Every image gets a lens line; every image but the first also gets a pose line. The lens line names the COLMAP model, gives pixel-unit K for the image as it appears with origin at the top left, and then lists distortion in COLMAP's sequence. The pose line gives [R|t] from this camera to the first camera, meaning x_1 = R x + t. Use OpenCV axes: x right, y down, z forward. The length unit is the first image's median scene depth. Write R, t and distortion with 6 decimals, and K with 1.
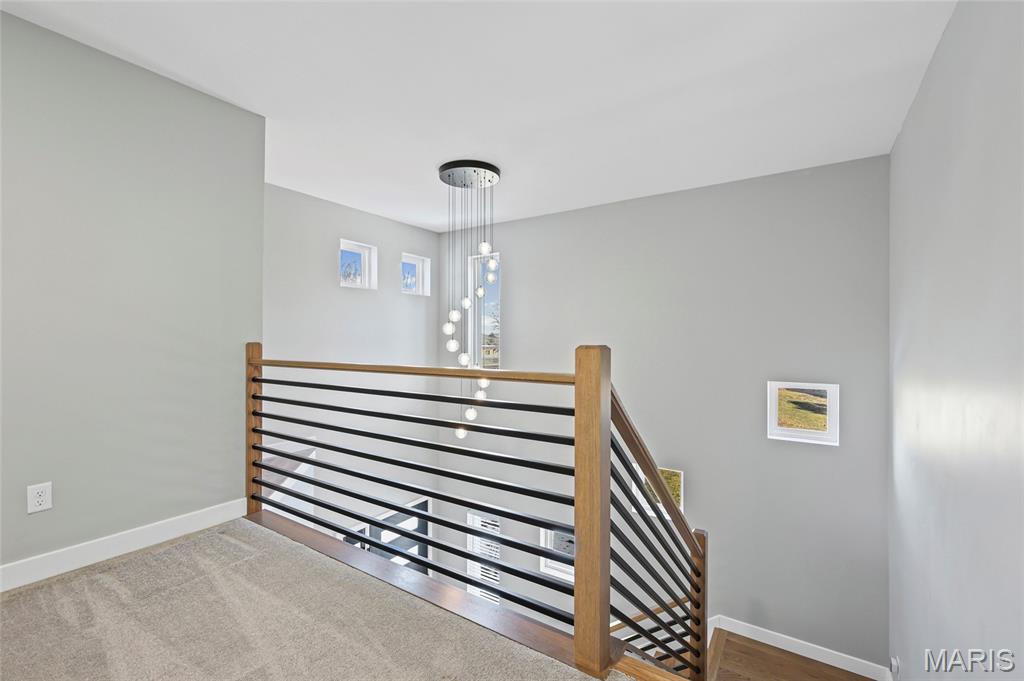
lens RADIAL K [[452.0, 0, 513.7], [0, 452.0, 338.7], [0, 0, 1]] dist [-0.003630, 0.000843]
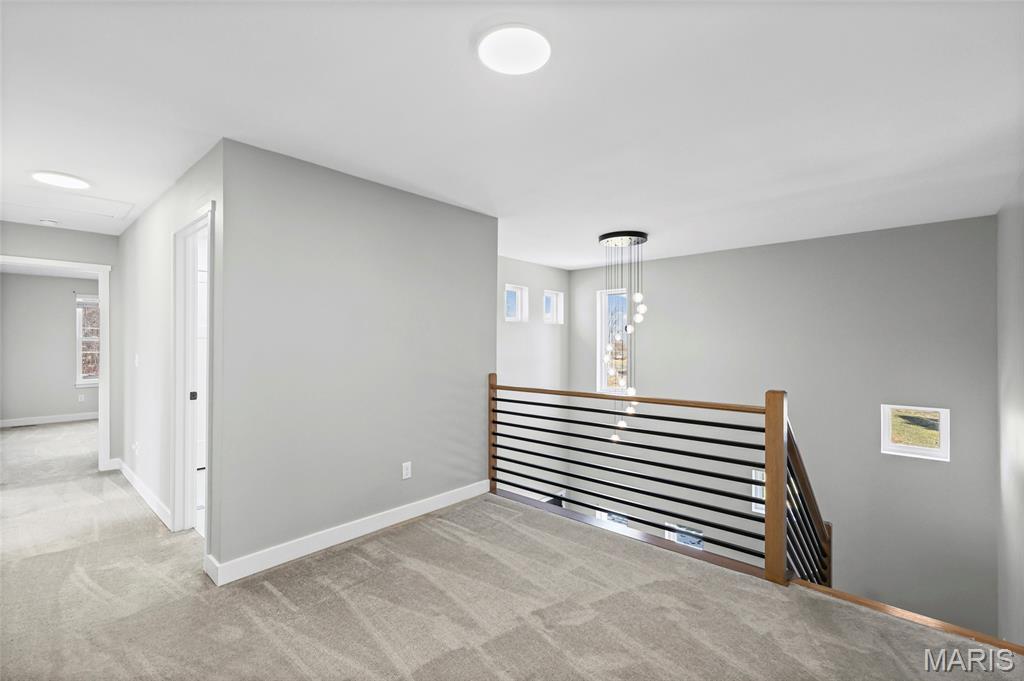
lens RADIAL K [[452.0, 0, 508.6], [0, 452.0, 341.0], [0, 0, 1]] dist [-0.003630, 0.000843]
pose [[0.987171, -0.002694, -0.159643, -0.286414], [0.001509, 0.999970, -0.007543, -0.084318], [0.159659, 0.007206, 0.987146, -0.434714]]
